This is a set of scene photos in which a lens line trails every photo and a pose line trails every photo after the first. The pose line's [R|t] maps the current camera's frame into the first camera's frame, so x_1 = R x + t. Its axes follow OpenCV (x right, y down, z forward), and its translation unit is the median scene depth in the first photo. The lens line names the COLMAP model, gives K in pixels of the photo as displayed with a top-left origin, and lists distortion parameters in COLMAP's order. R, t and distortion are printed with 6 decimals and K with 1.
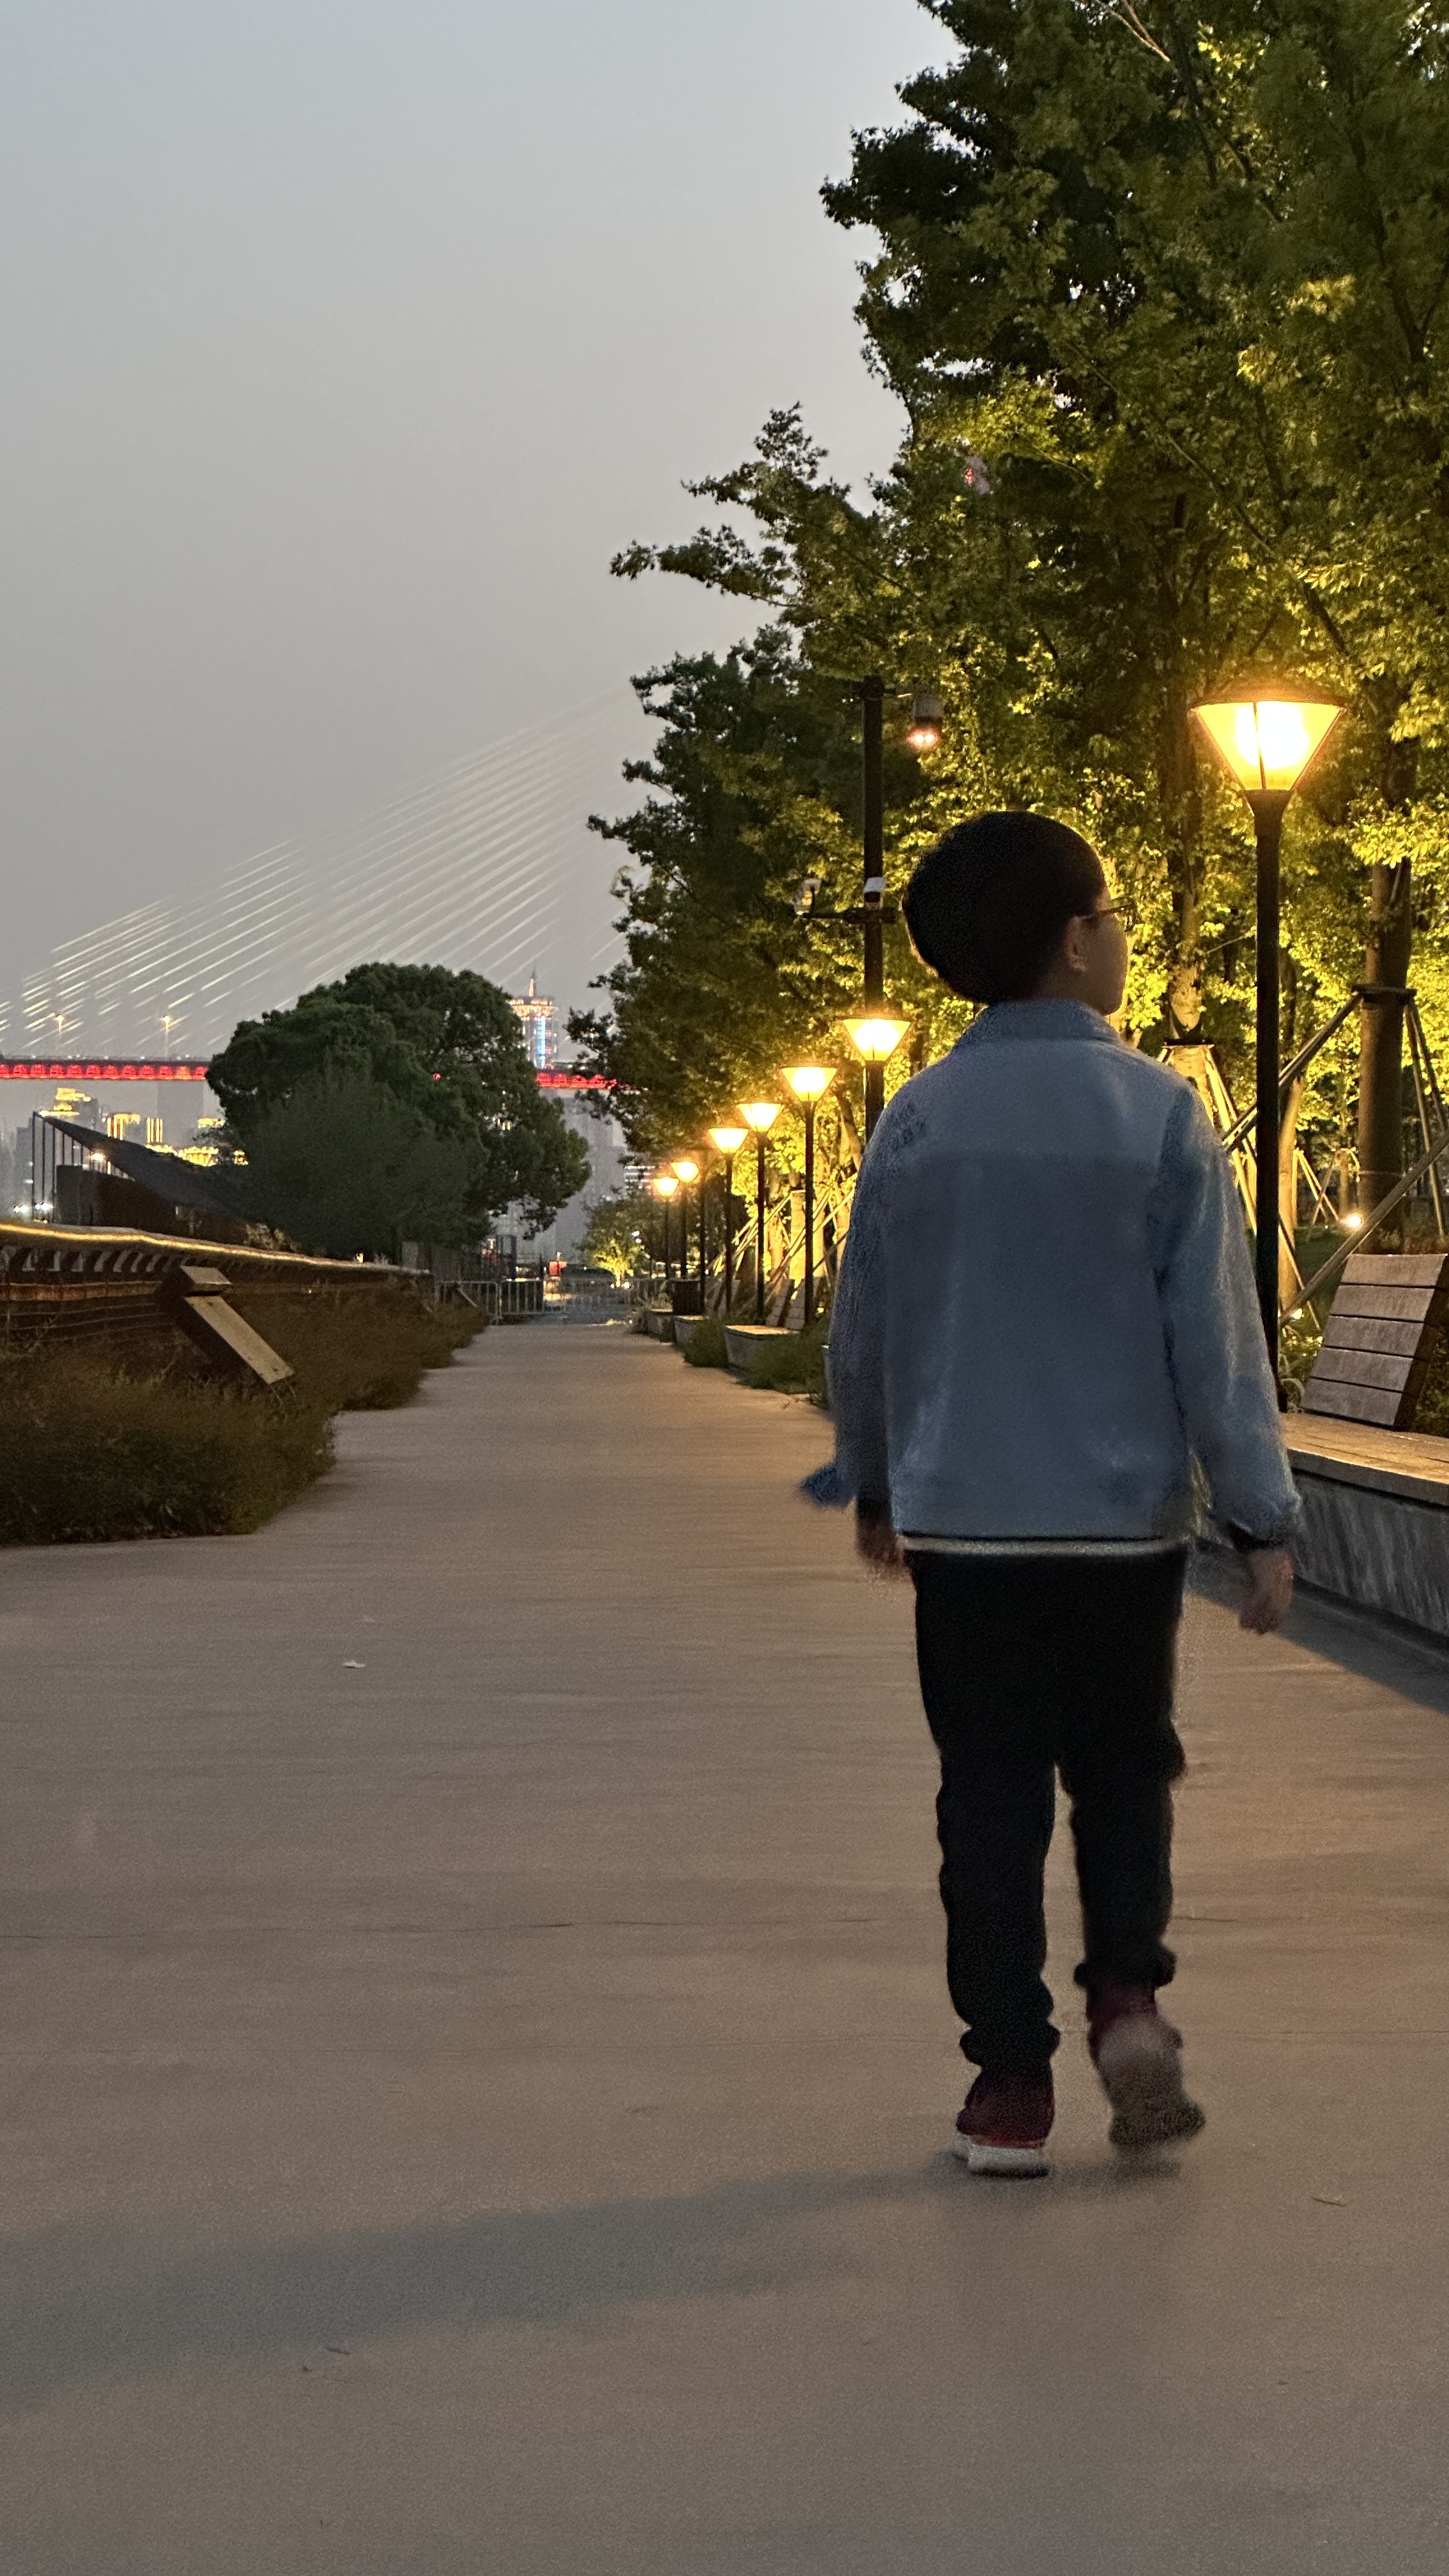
lens RADIAL K [[5364.9, 0, 724.5], [0, 5364.9, 1288.0], [0, 0, 1]] dist [-0.456829, 9.885189]
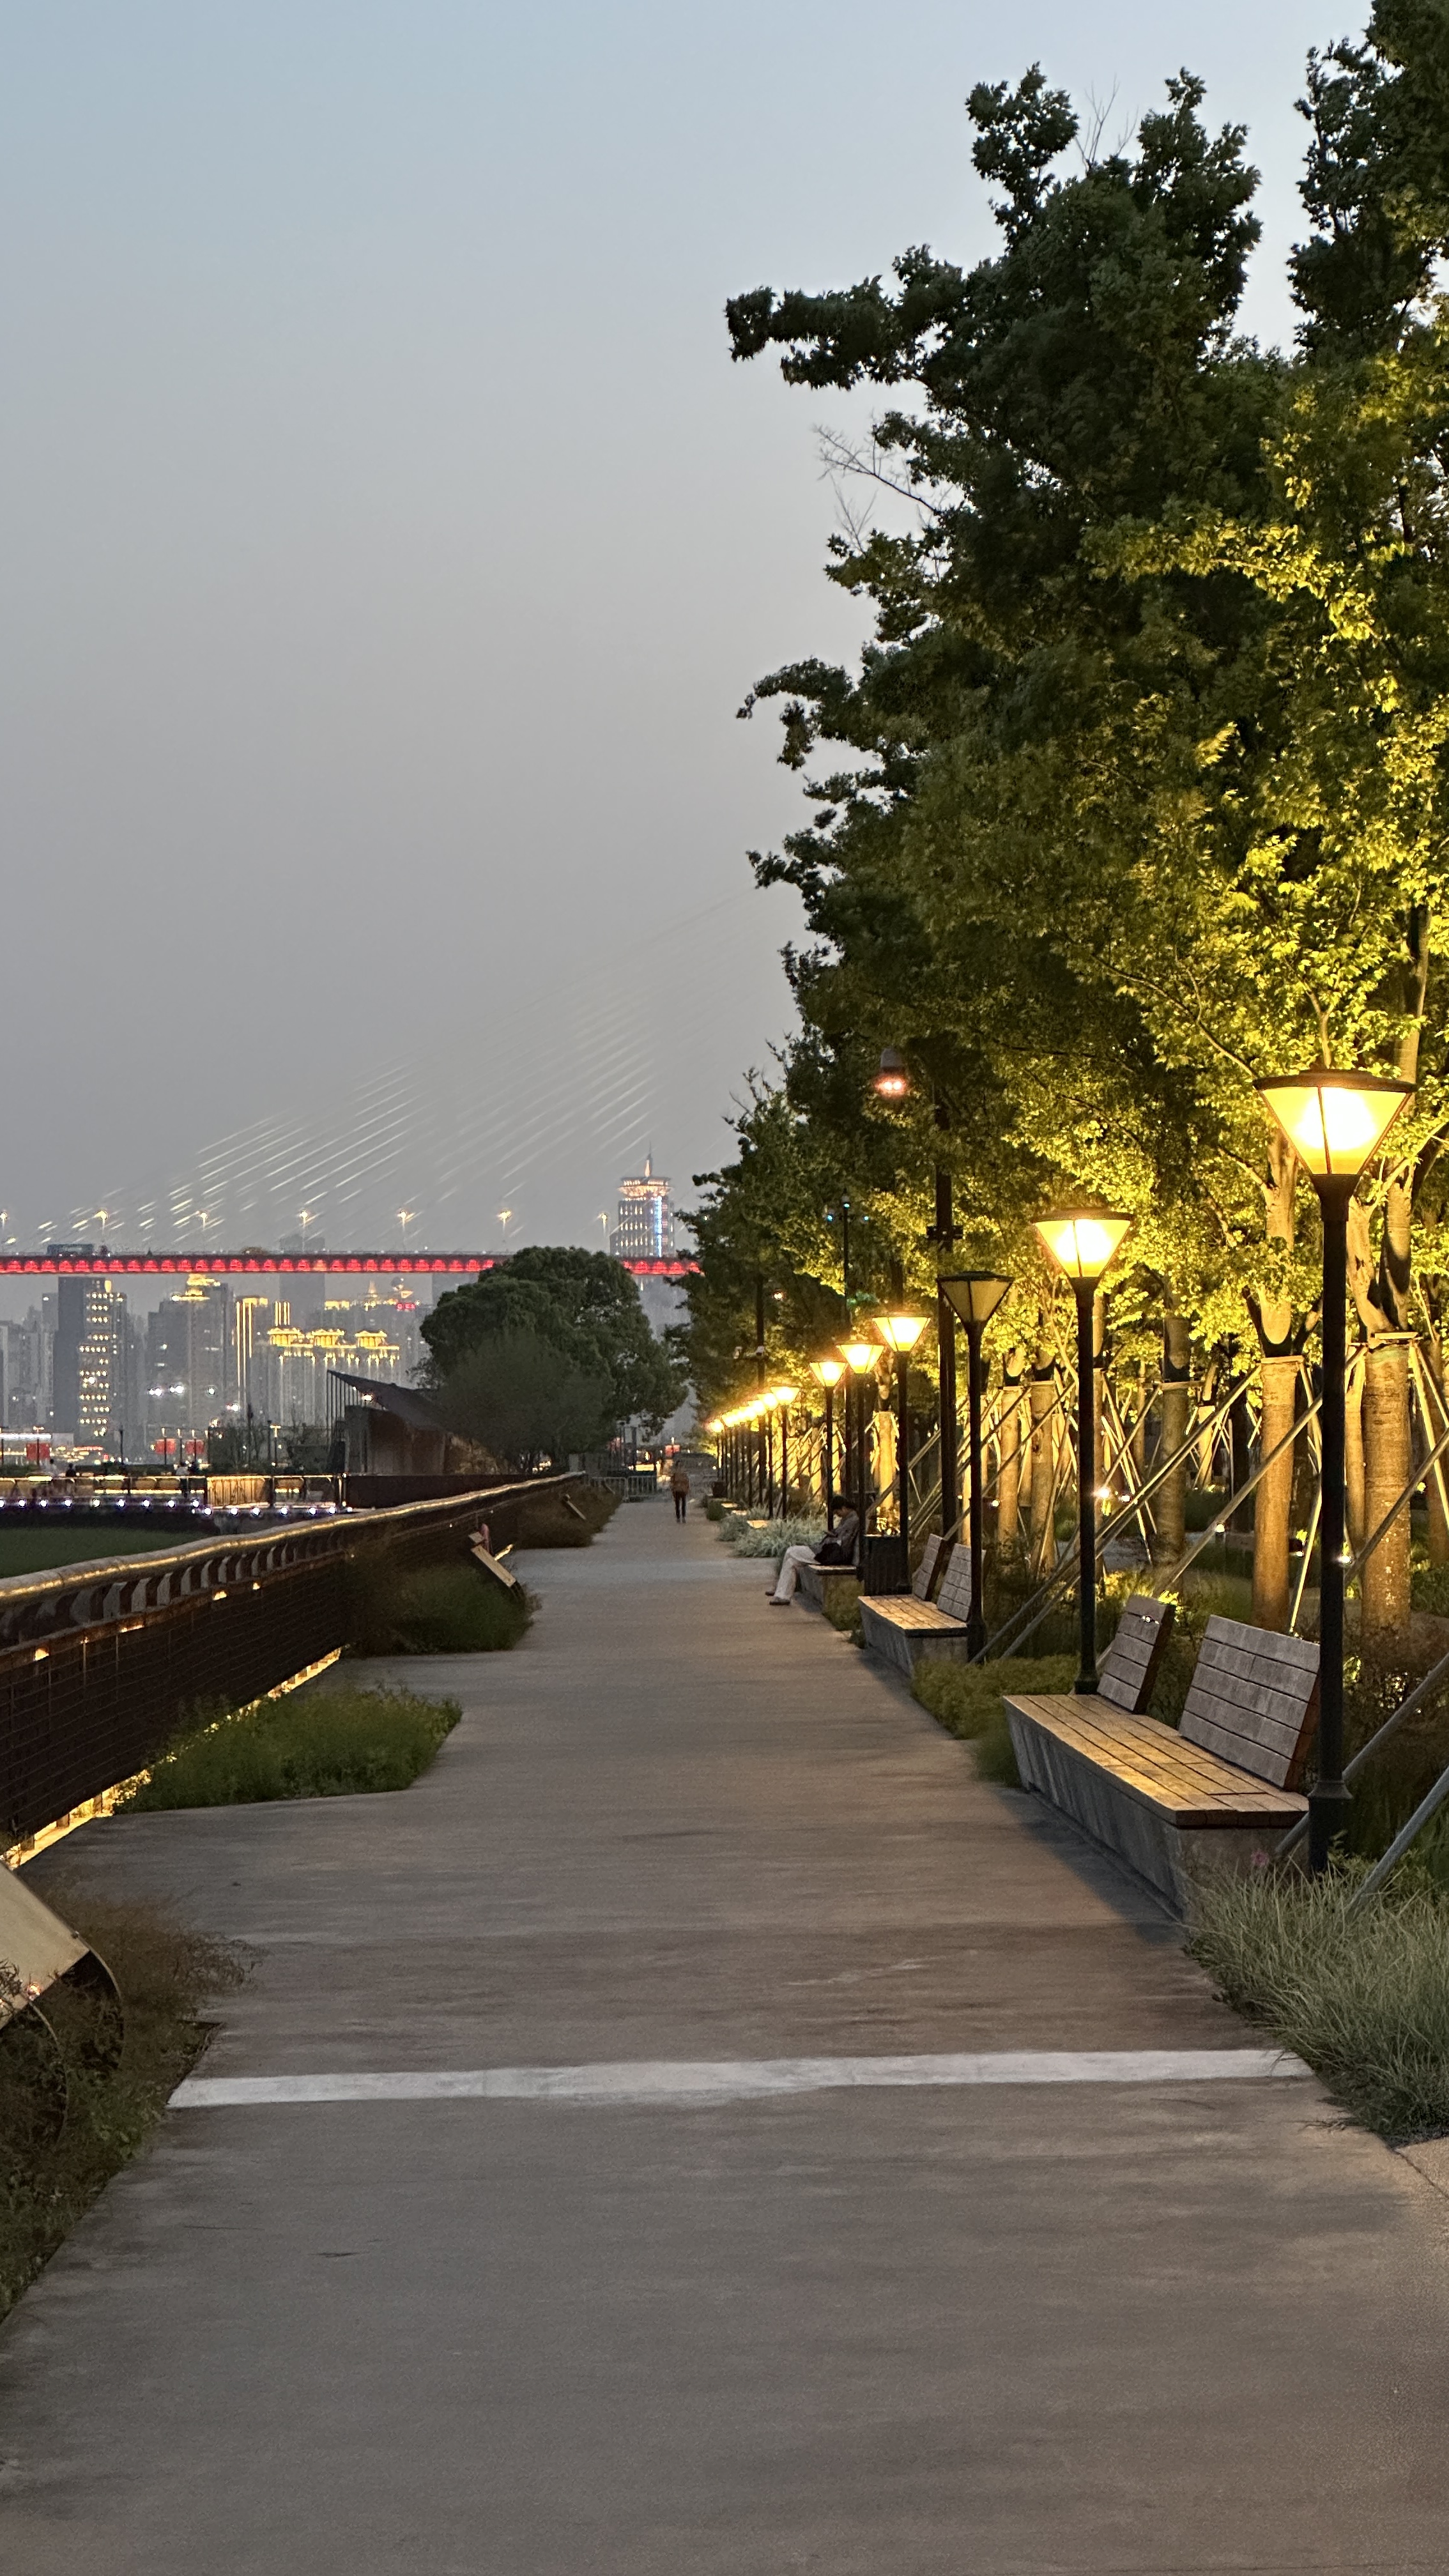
lens RADIAL K [[5364.9, 0, 724.5], [0, 5364.9, 1288.0], [0, 0, 1]] dist [-0.456829, 9.885189]
pose [[0.999659, -0.014006, -0.022020, 0.016300], [0.013296, 0.999398, -0.032054, -0.003703], [0.022456, 0.031750, 0.999244, -0.418177]]
